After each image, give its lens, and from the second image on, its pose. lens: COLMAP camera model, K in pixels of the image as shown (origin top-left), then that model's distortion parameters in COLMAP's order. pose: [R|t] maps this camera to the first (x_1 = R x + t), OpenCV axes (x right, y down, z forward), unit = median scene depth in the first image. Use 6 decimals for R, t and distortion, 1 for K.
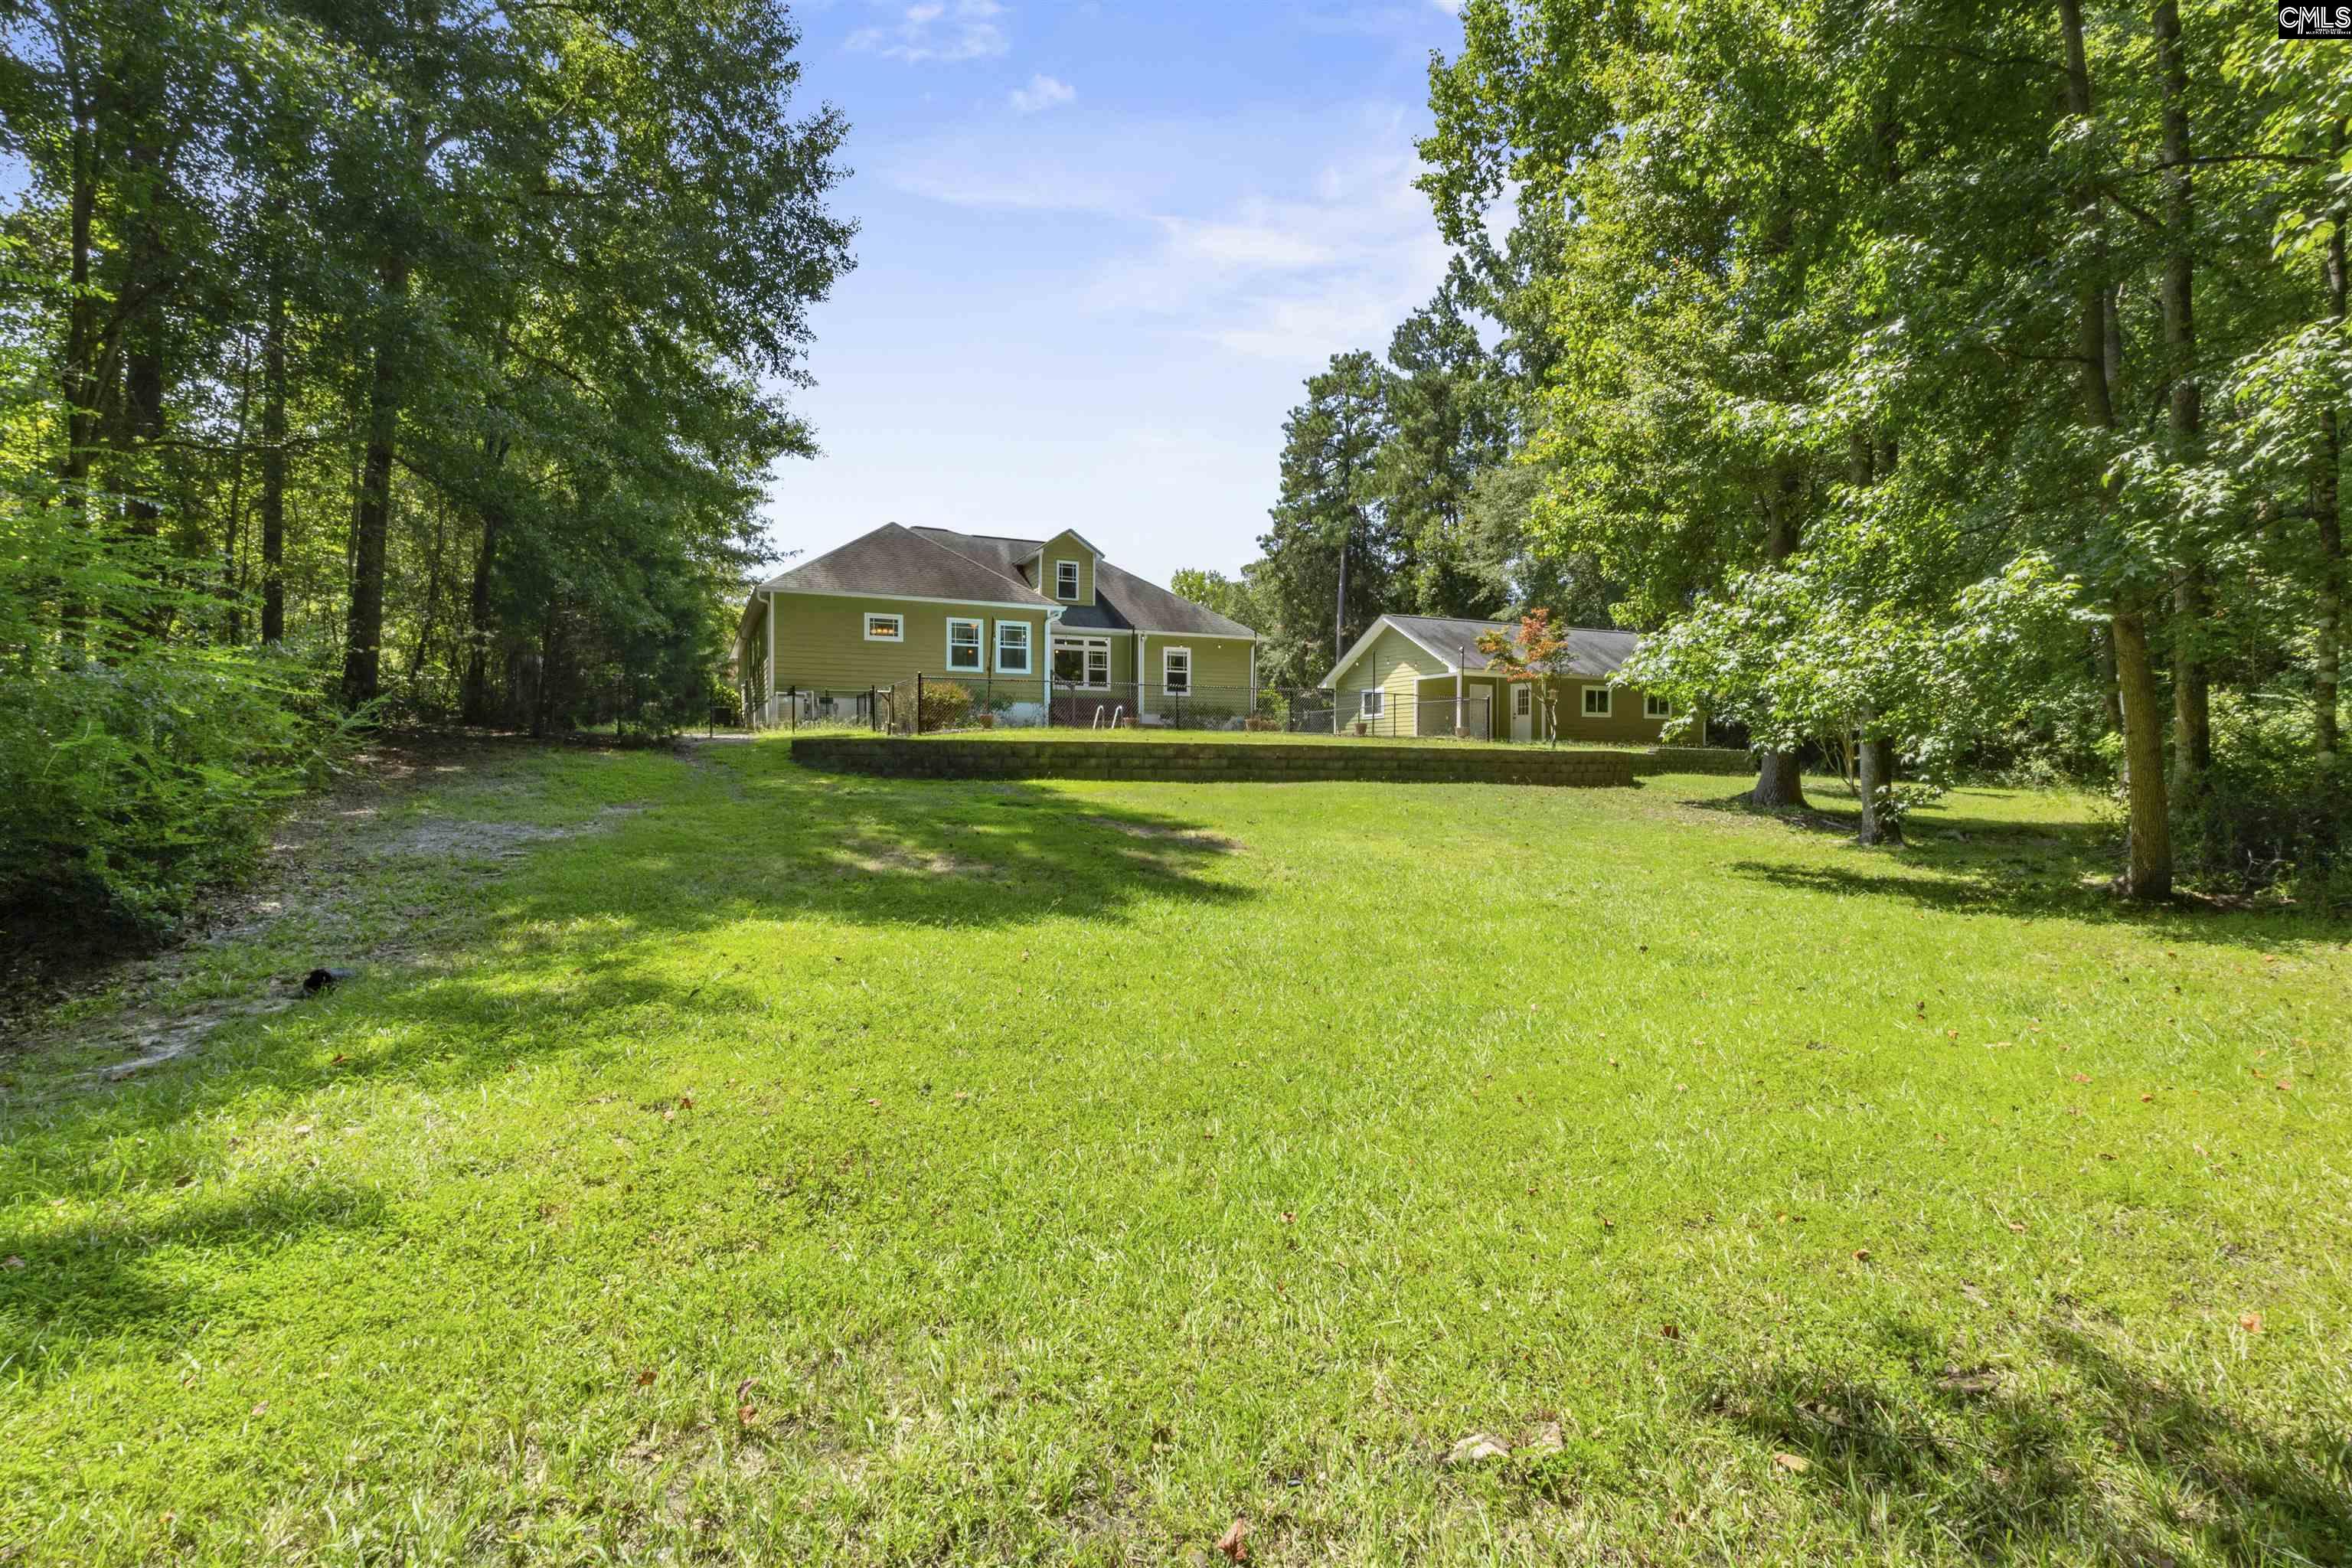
lens RADIAL K [[1101.1, 0, 1175.1], [0, 1101.1, 784.4], [0, 0, 1]] dist [0.003091, 0.000434]
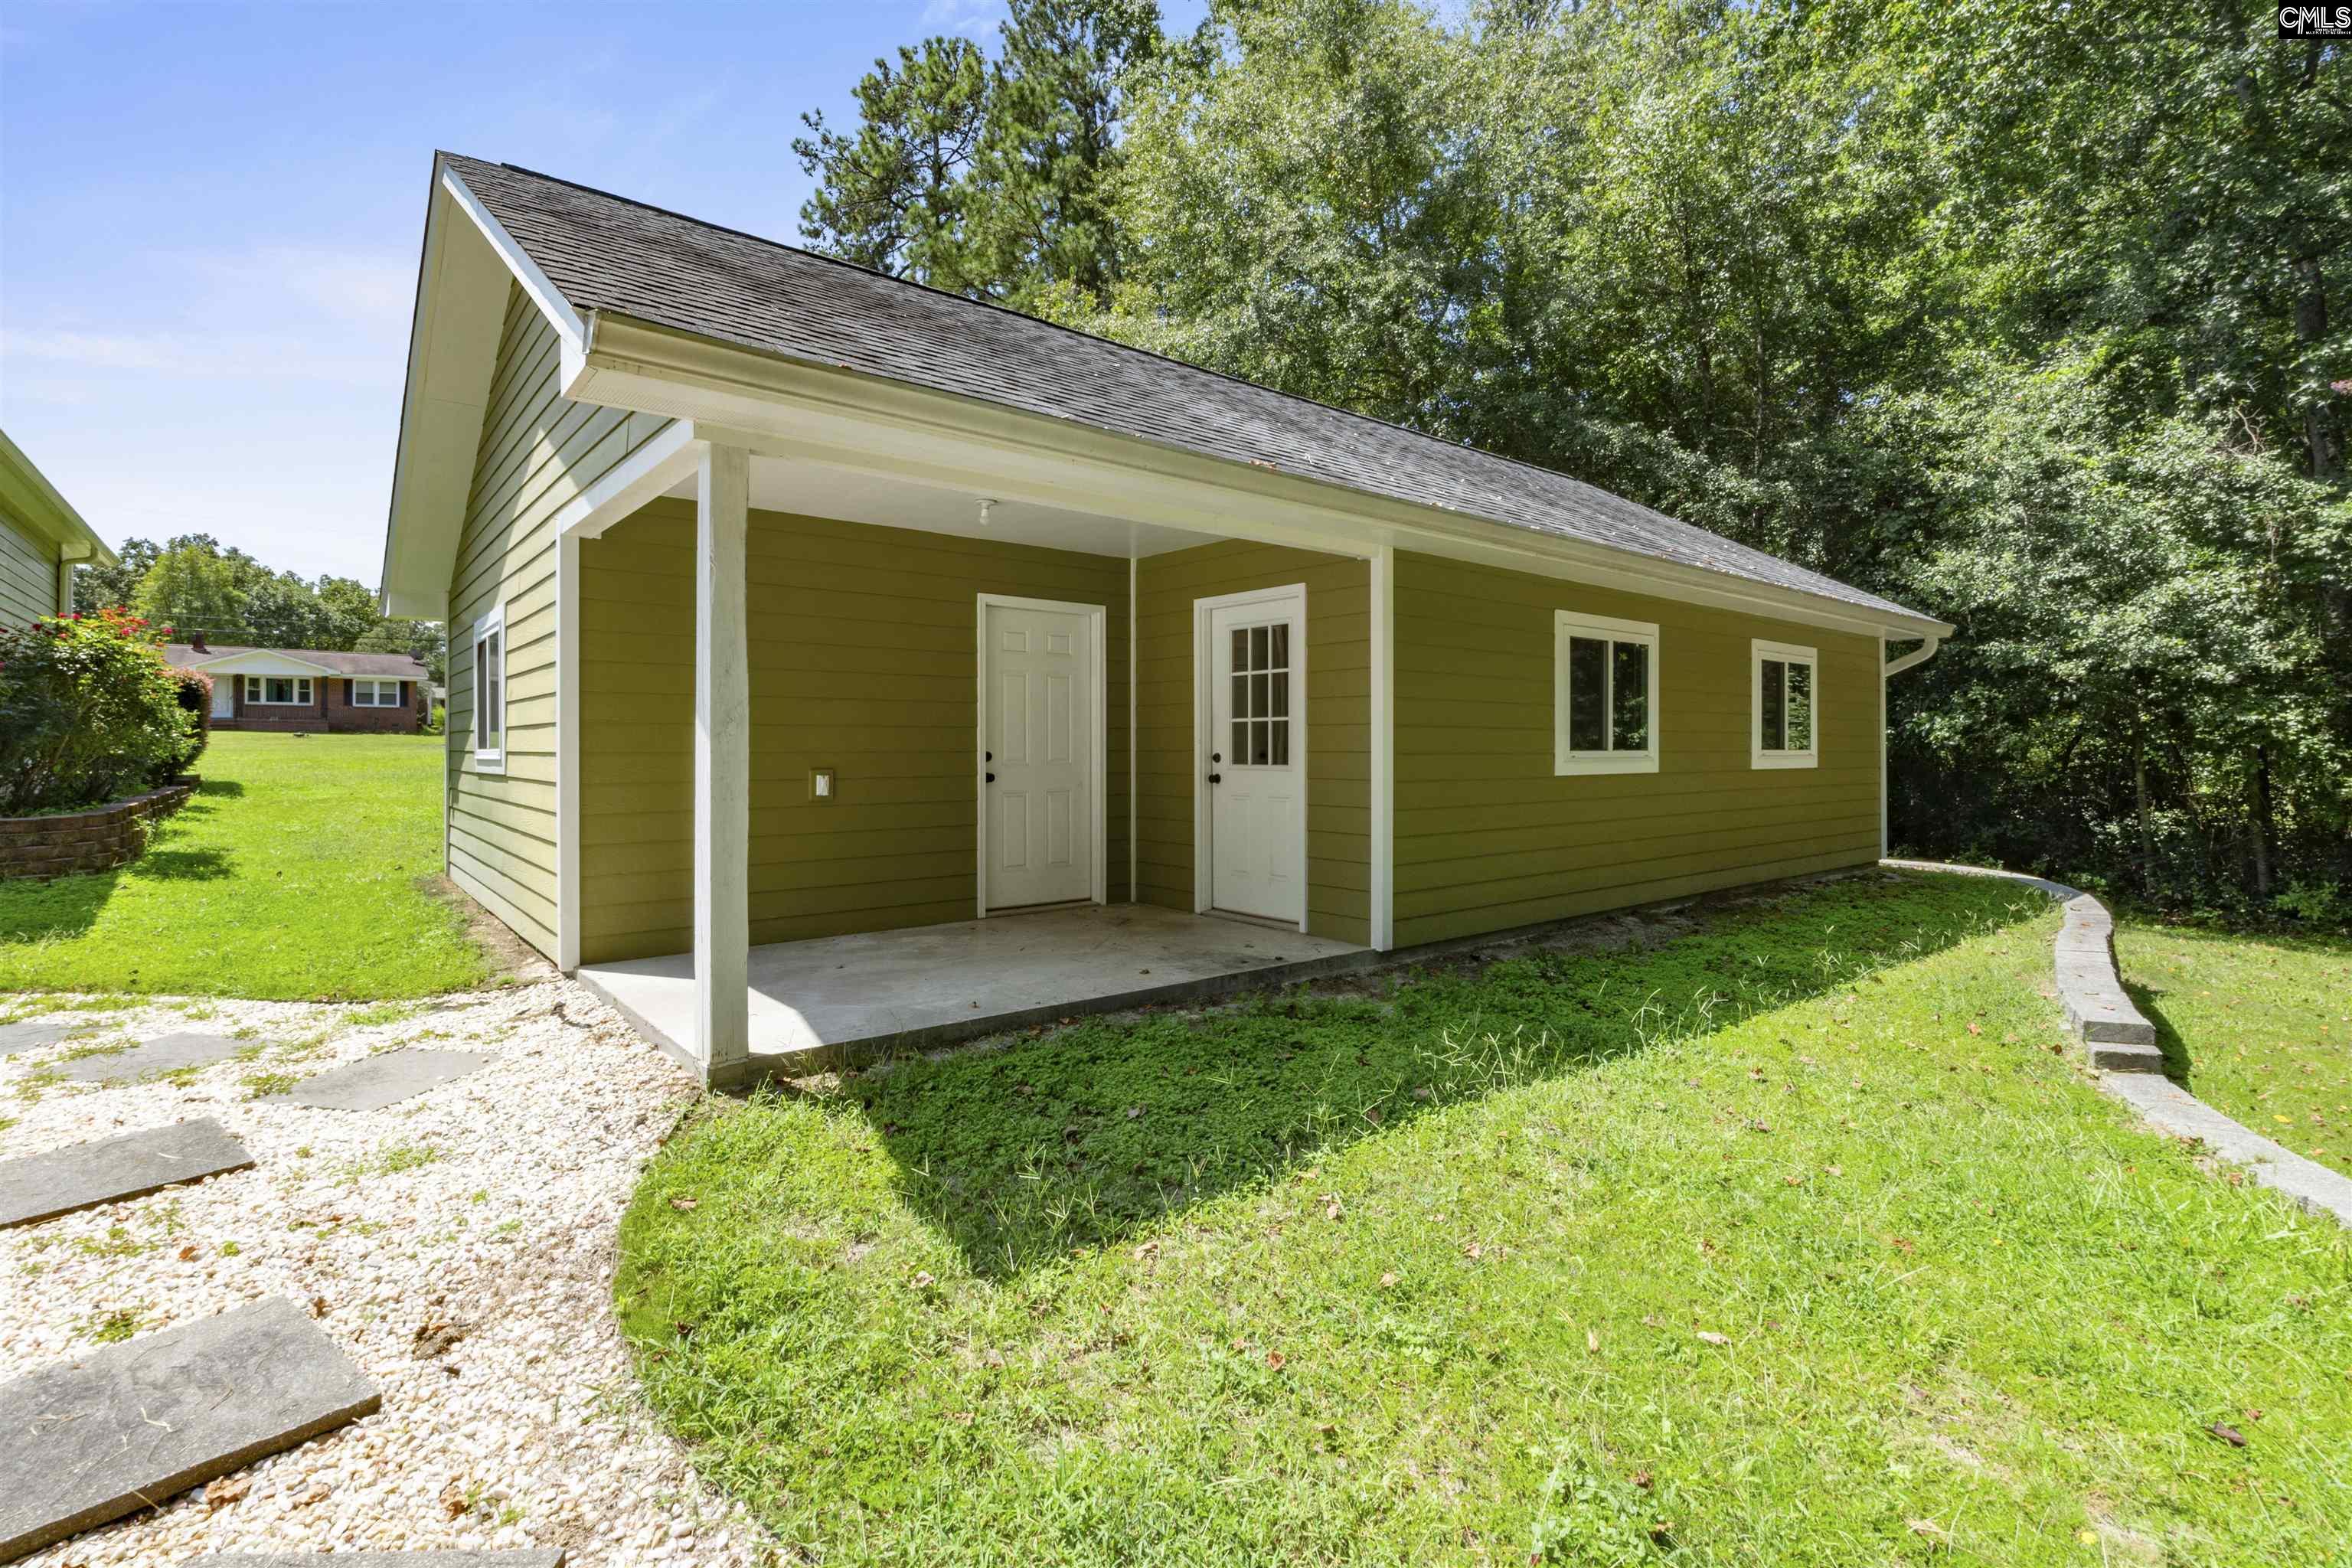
lens RADIAL K [[1101.1, 0, 1179.1], [0, 1101.1, 771.8], [0, 0, 1]] dist [0.003091, 0.000434]
pose [[0.969005, -0.003623, 0.247013, 0.257922], [0.003177, 0.999993, 0.002204, -0.062478], [-0.247019, -0.001351, 0.969010, 0.825633]]
